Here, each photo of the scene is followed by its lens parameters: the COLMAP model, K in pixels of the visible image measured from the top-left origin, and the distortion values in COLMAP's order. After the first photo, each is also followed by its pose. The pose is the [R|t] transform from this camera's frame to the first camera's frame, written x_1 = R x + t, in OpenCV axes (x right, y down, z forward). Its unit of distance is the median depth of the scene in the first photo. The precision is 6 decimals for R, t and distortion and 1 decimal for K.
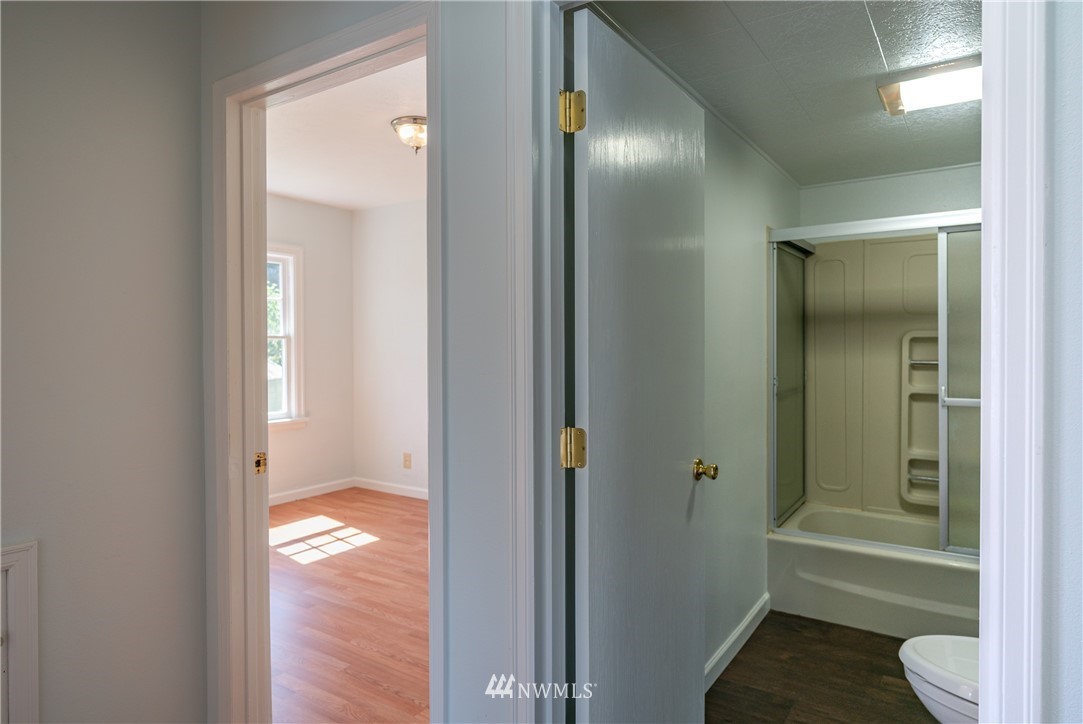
lens RADIAL K [[639.5, 0, 537.0], [0, 639.5, 355.9], [0, 0, 1]] dist [-0.021340, 0.018353]
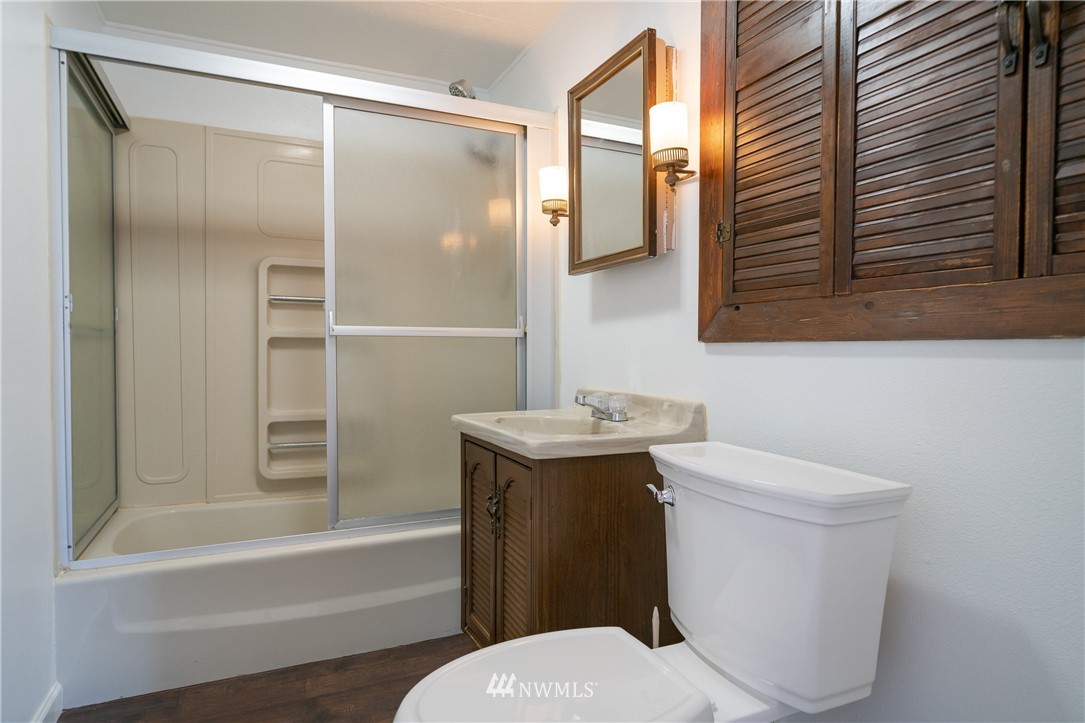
lens RADIAL K [[640.7, 0, 543.6], [0, 640.7, 357.0], [0, 0, 1]] dist [-0.021340, 0.018353]
pose [[0.524822, -0.012490, 0.851120, 0.103590], [0.007357, 0.999922, 0.010136, 0.076734], [-0.851180, 0.000942, 0.524873, 0.311589]]
